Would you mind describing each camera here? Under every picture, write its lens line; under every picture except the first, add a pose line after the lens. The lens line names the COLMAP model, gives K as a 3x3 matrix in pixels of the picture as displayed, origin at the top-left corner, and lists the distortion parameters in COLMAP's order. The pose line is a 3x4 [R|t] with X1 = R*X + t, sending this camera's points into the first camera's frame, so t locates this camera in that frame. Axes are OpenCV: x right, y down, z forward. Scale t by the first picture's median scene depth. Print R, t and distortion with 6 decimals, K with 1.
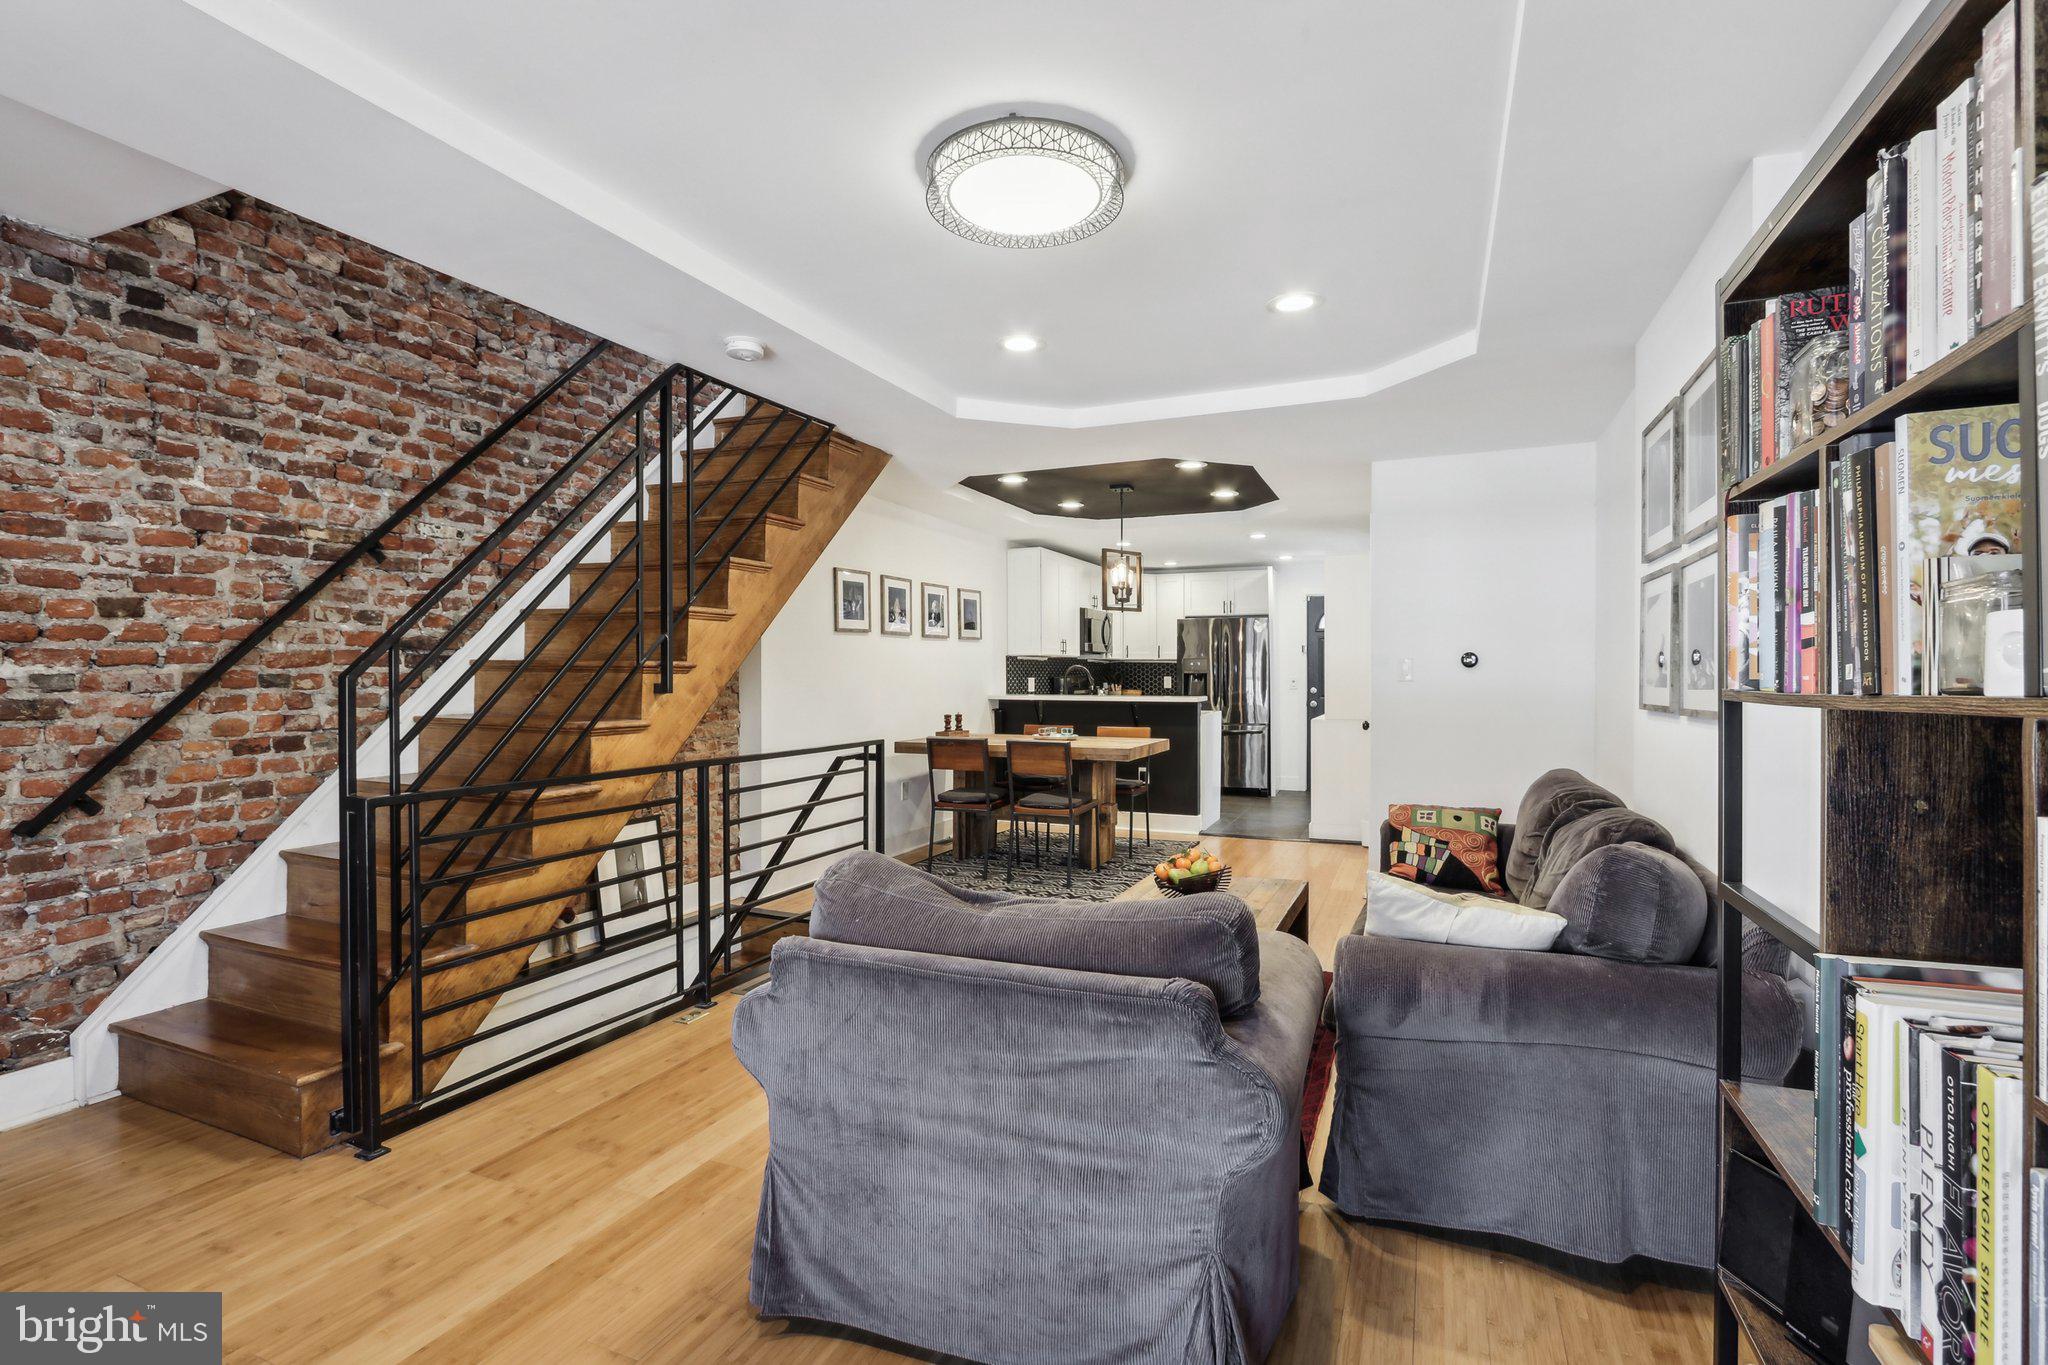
lens RADIAL K [[967.8, 0, 1003.2], [0, 967.8, 683.2], [0, 0, 1]] dist [-0.021044, 0.004106]
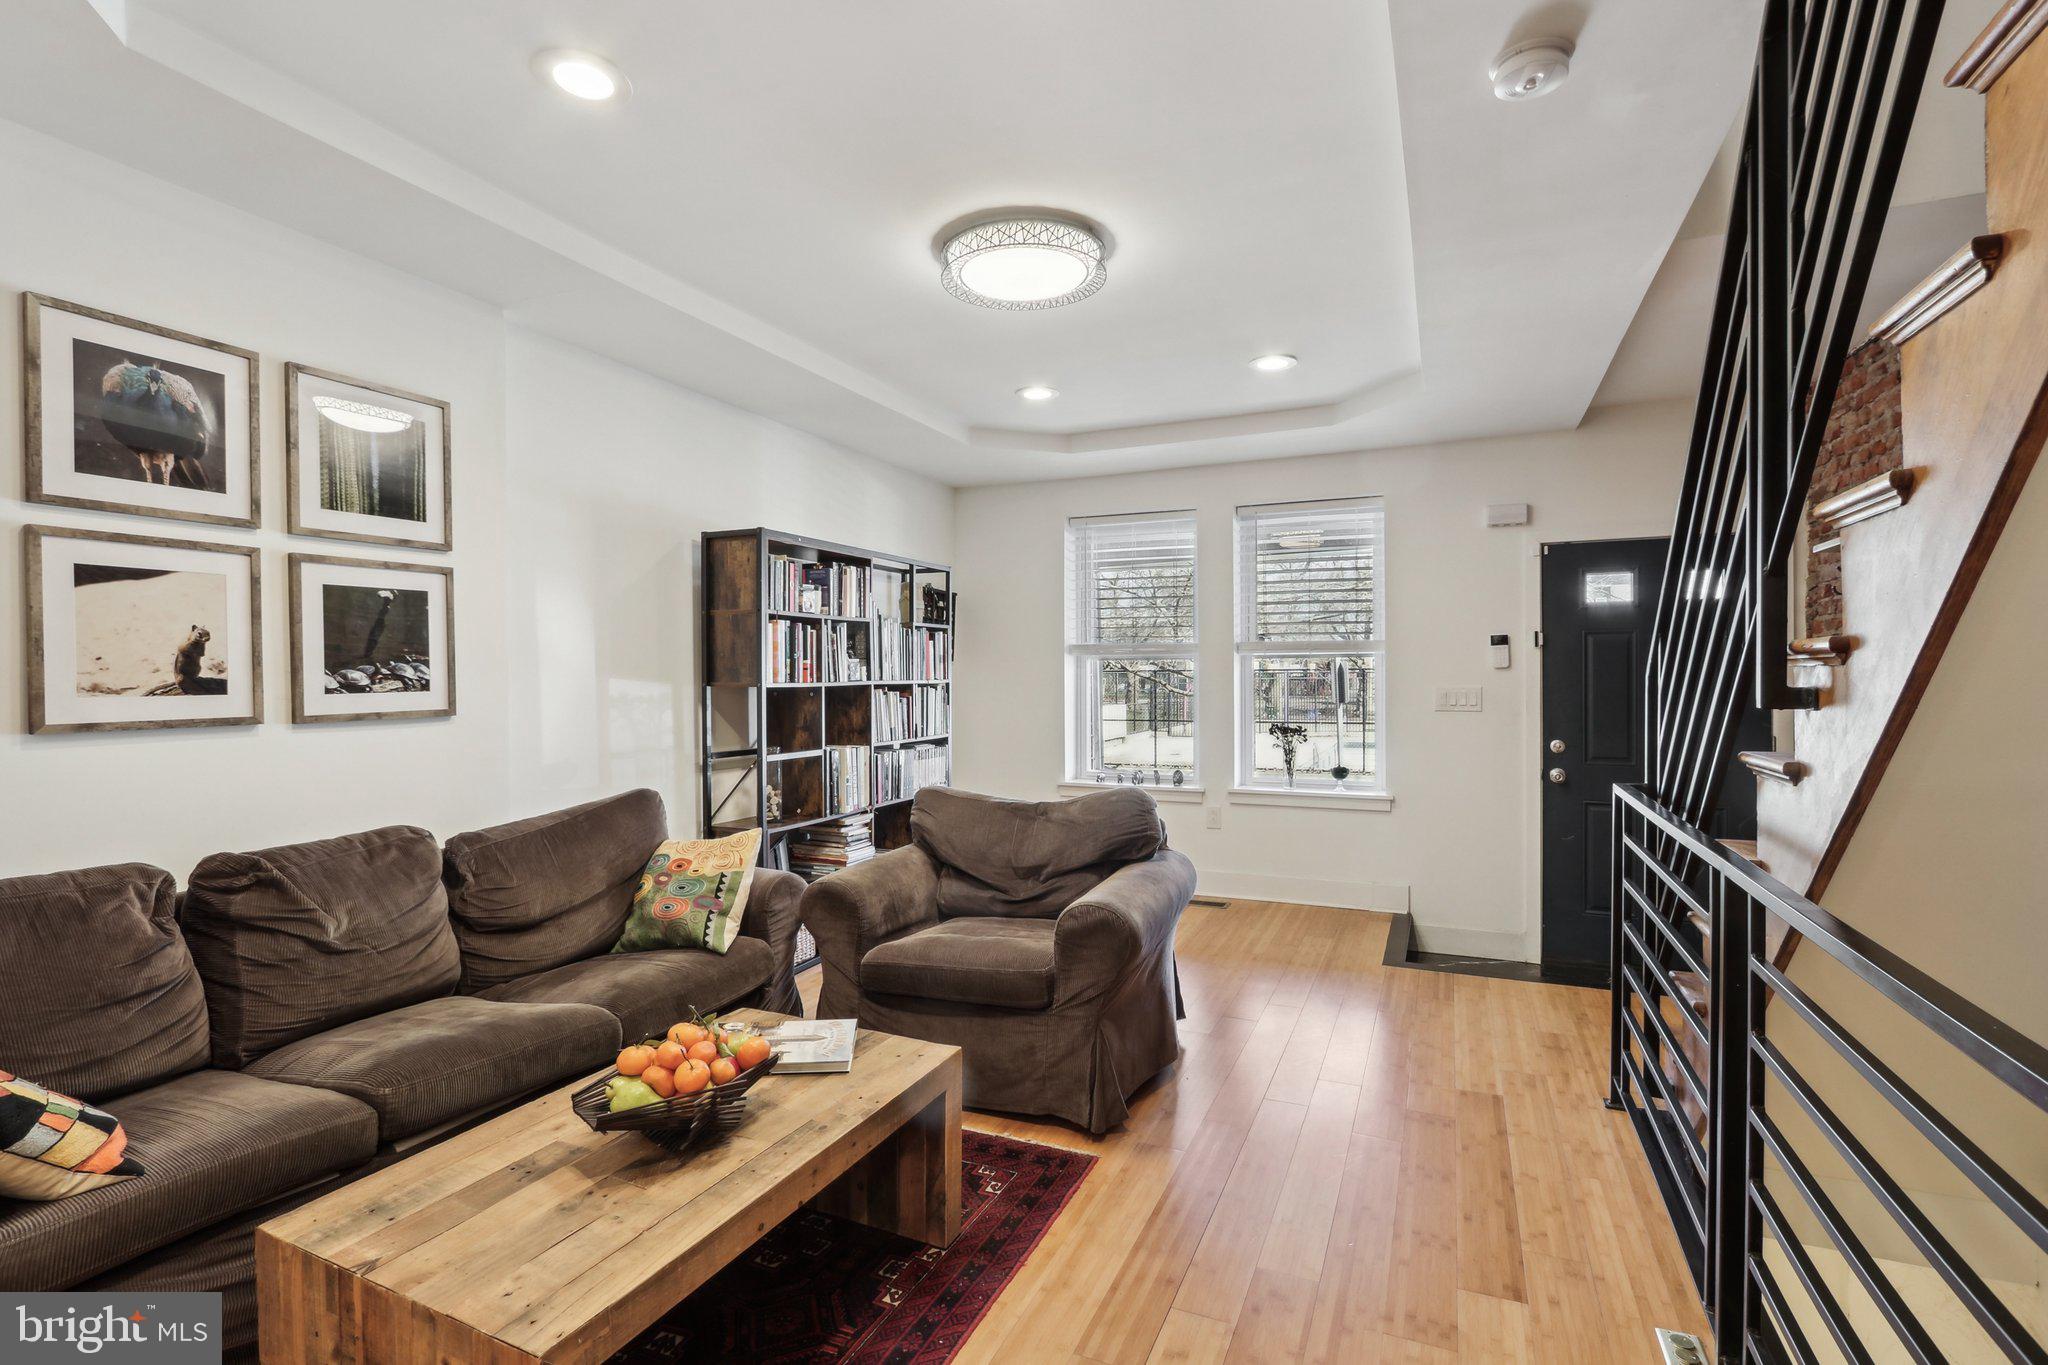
lens RADIAL K [[967.8, 0, 1004.1], [0, 967.8, 685.5], [0, 0, 1]] dist [-0.021044, 0.004106]
pose [[-0.999892, 0.005283, 0.013679, 0.021940], [0.005499, 0.999860, 0.015807, -0.010262], [-0.013594, 0.015881, -0.999781, 1.460867]]
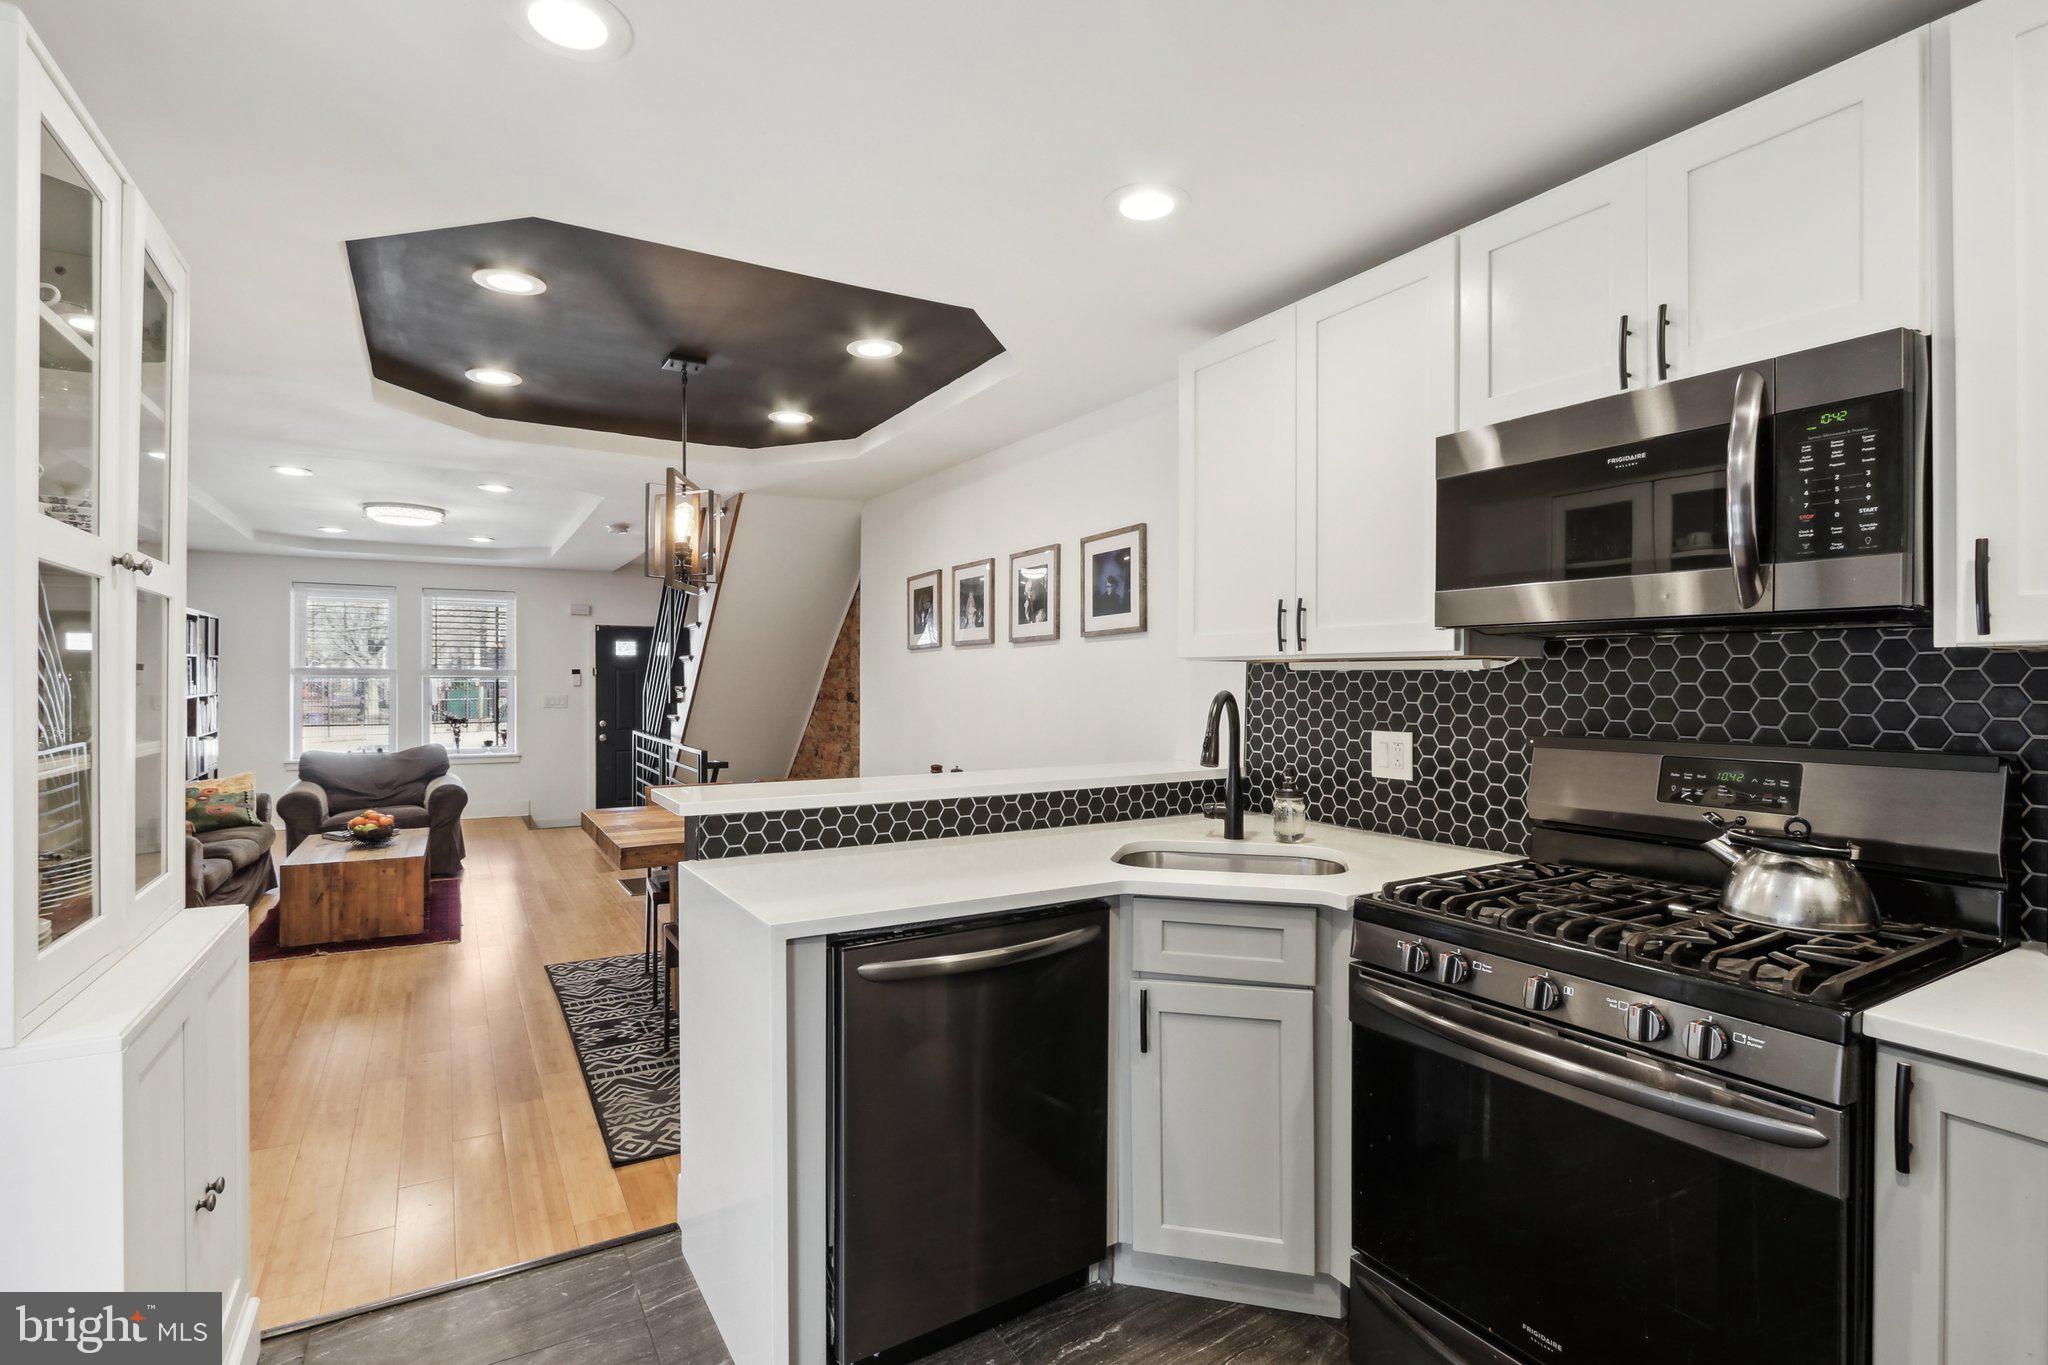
lens RADIAL K [[967.8, 0, 1014.3], [0, 967.8, 689.9], [0, 0, 1]] dist [-0.021044, 0.004106]
pose [[-0.581059, 0.008304, -0.813819, 0.824701], [-0.009423, 0.999812, 0.016929, -0.054999], [0.813807, 0.017505, -0.580872, 2.663811]]
